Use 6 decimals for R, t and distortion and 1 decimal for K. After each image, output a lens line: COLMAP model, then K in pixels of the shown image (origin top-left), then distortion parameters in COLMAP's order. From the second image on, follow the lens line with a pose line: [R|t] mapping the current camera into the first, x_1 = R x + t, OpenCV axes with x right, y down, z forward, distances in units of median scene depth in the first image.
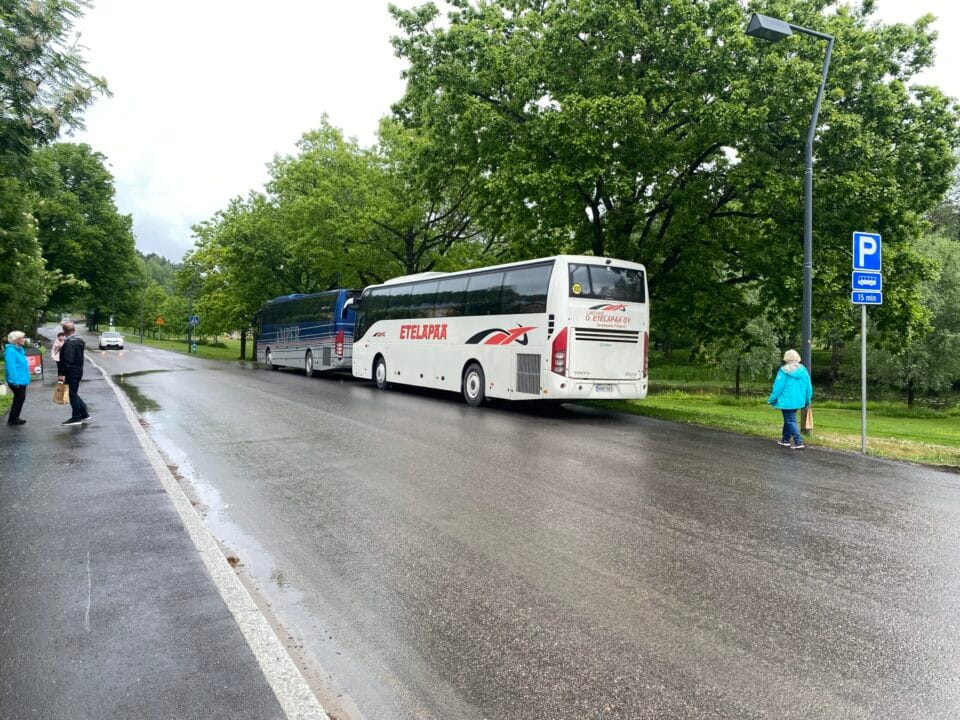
lens RADIAL K [[723.0, 0, 482.1], [0, 723.0, 357.0], [0, 0, 1]] dist [-0.024414, 0.001766]
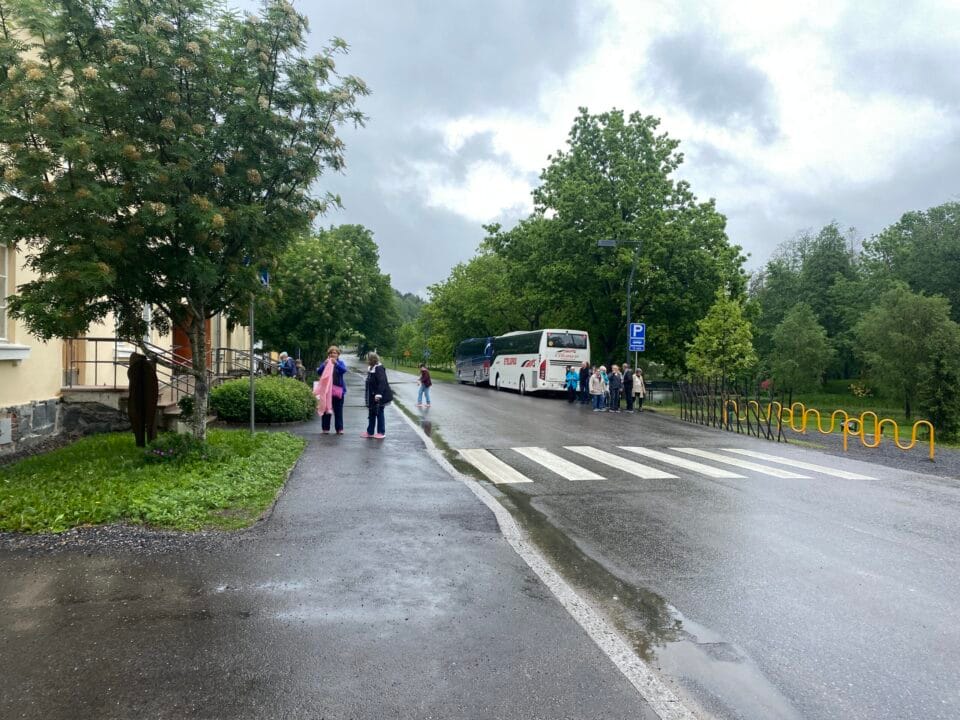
lens RADIAL K [[723.0, 0, 479.3], [0, 723.0, 361.2], [0, 0, 1]] dist [-0.024414, 0.001766]
pose [[0.944951, 0.001260, -0.327211, 0.471071], [-0.012550, 0.999396, -0.032394, 0.030302], [0.326972, 0.034717, 0.944396, -0.909800]]
